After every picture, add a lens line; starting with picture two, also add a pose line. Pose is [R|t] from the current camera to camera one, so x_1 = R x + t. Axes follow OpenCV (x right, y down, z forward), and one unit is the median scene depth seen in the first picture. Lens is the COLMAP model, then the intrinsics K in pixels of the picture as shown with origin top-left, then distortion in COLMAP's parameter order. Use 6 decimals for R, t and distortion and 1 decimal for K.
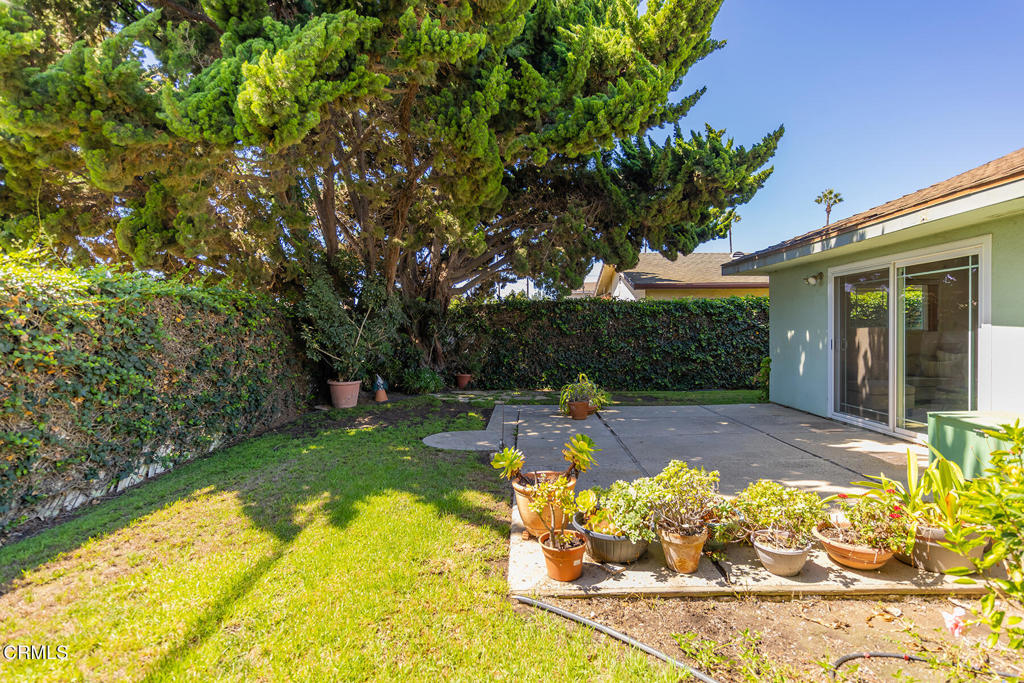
lens RADIAL K [[533.7, 0, 504.2], [0, 533.7, 339.7], [0, 0, 1]] dist [-0.005298, -0.001600]
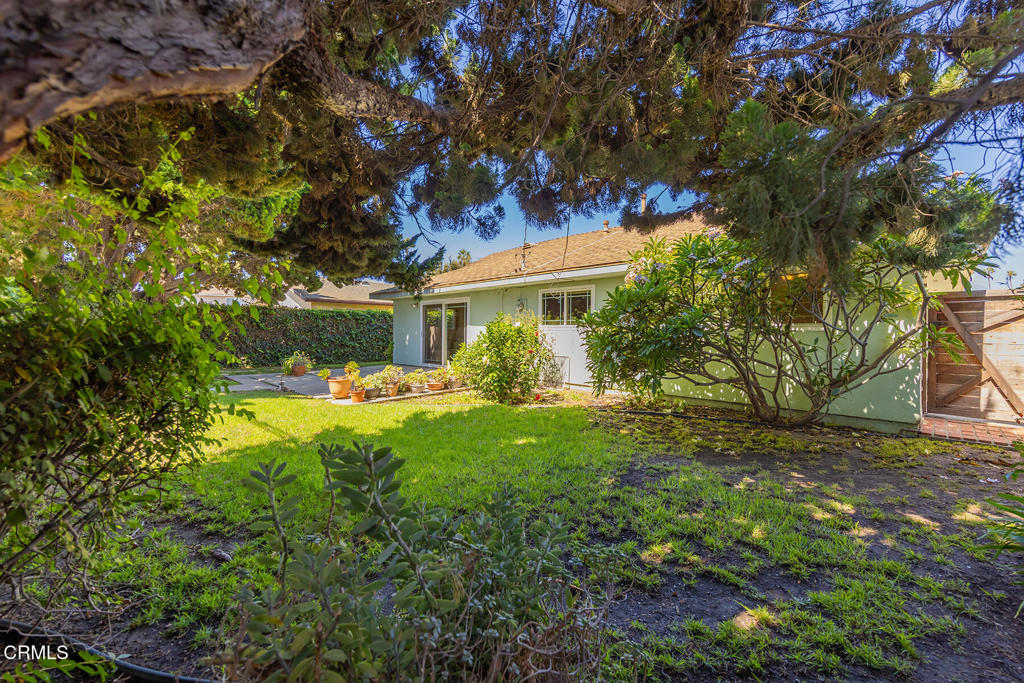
lens RADIAL K [[427.4, 0, 510.2], [0, 427.4, 336.0], [0, 0, 1]] dist [0.015776, 0.000644]
pose [[0.704433, 0.002986, 0.709764, -0.416394], [0.004704, 0.999950, -0.008876, 0.036157], [-0.709755, 0.009591, 0.704384, -0.562407]]
